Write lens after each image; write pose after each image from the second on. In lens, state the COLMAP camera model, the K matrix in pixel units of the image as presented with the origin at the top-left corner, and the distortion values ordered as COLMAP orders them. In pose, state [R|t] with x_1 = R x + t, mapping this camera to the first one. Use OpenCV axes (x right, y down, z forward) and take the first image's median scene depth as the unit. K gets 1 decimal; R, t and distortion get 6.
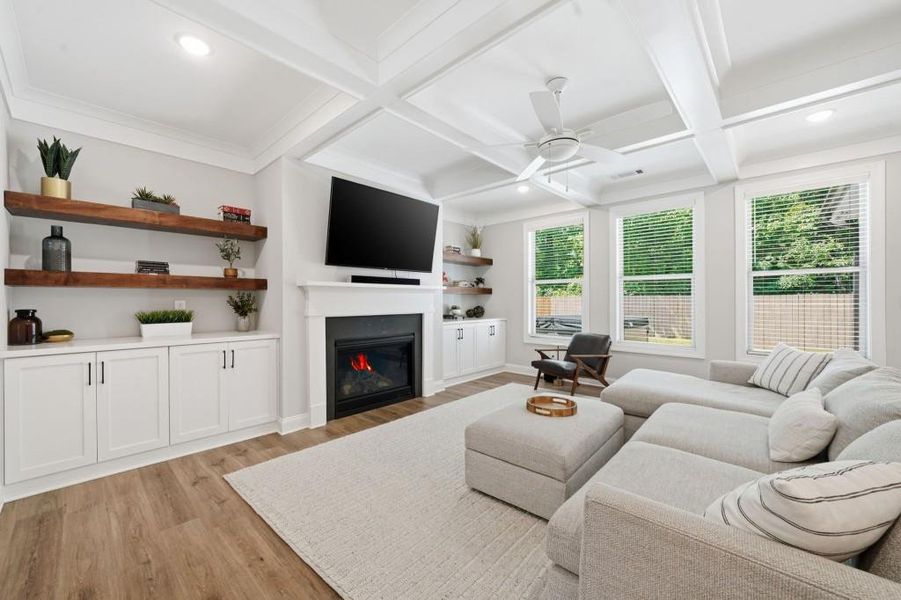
lens RADIAL K [[351.5, 0, 435.9], [0, 351.5, 301.7], [0, 0, 1]] dist [-0.011025, 0.000495]
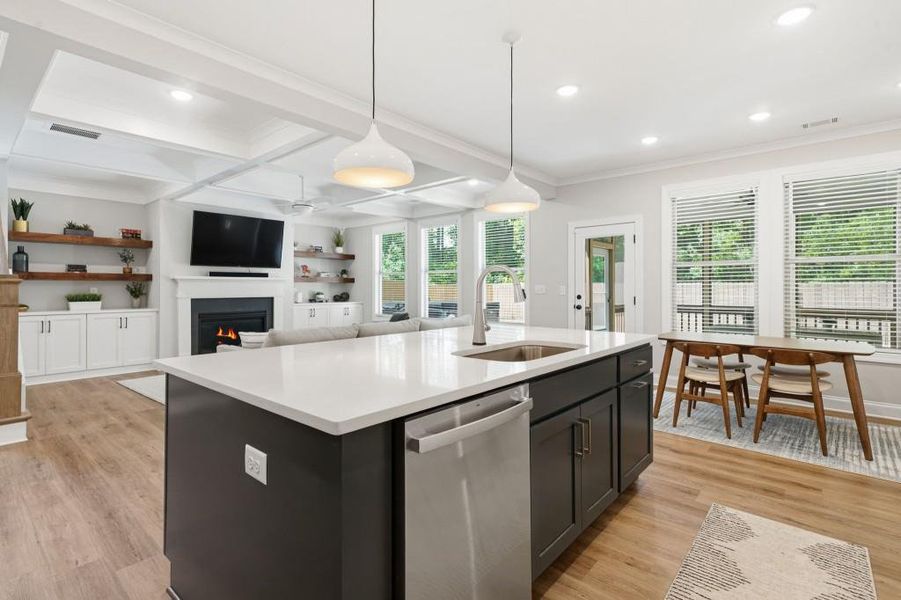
lens RADIAL K [[431.3, 0, 438.3], [0, 431.3, 286.3], [0, 0, 1]] dist [0.014211, -0.002017]
pose [[0.999437, -0.001430, 0.033517, 0.738828], [0.001712, 0.999963, -0.008407, 0.008213], [-0.033503, 0.008460, 0.999403, -0.990548]]
